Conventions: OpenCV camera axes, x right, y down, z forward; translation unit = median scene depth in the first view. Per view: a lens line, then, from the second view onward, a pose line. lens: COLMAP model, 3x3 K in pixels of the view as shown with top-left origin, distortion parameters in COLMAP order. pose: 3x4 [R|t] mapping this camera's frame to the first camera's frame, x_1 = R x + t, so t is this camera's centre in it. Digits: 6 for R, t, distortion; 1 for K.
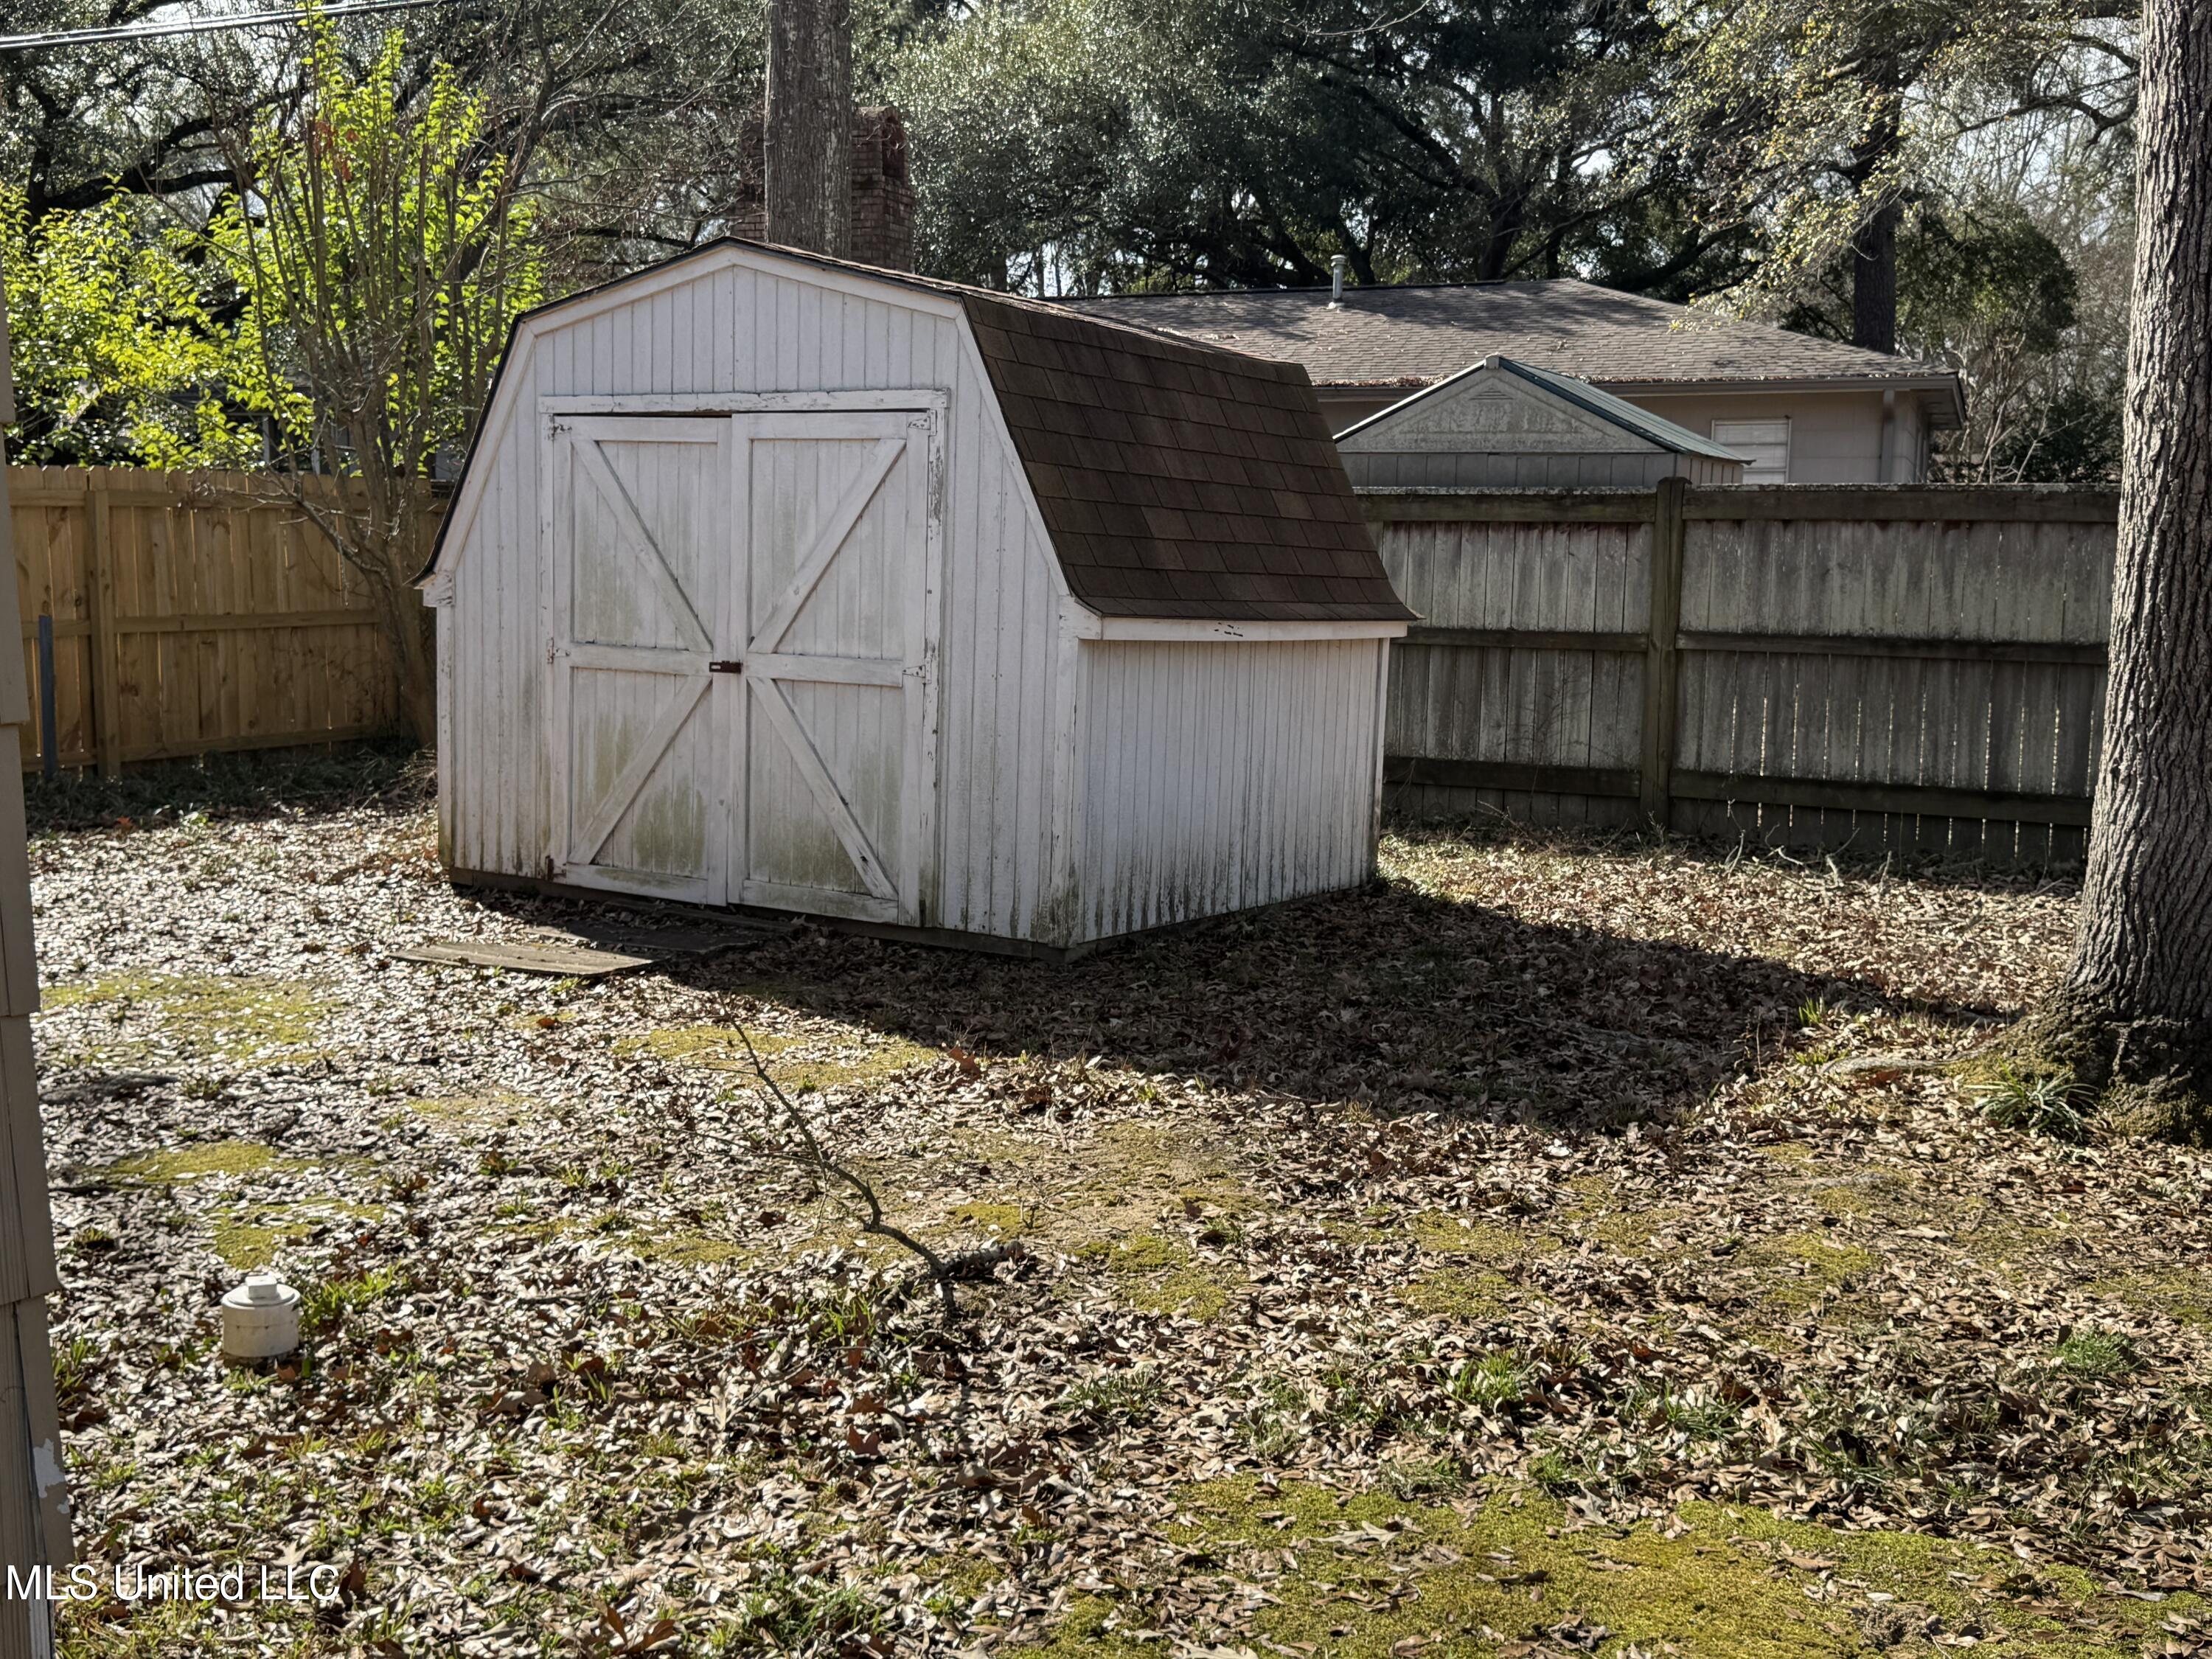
lens RADIAL K [[2368.4, 0, 1106.0], [0, 2368.4, 829.5], [0, 0, 1]] dist [0.001819, 0.001530]
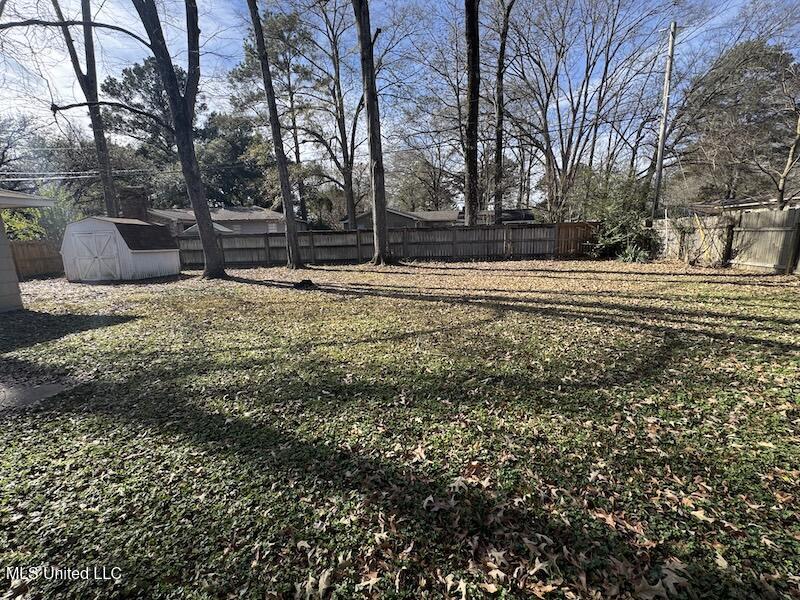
lens RADIAL K [[352.1, 0, 400.0], [0, 352.1, 300.0], [0, 0, 1]] dist [-0.000409, -0.000094]
pose [[0.908603, -0.118180, 0.400593, 0.359849], [0.095905, 0.992539, 0.075286, 0.113229], [-0.406501, -0.029986, 0.913158, -0.847372]]
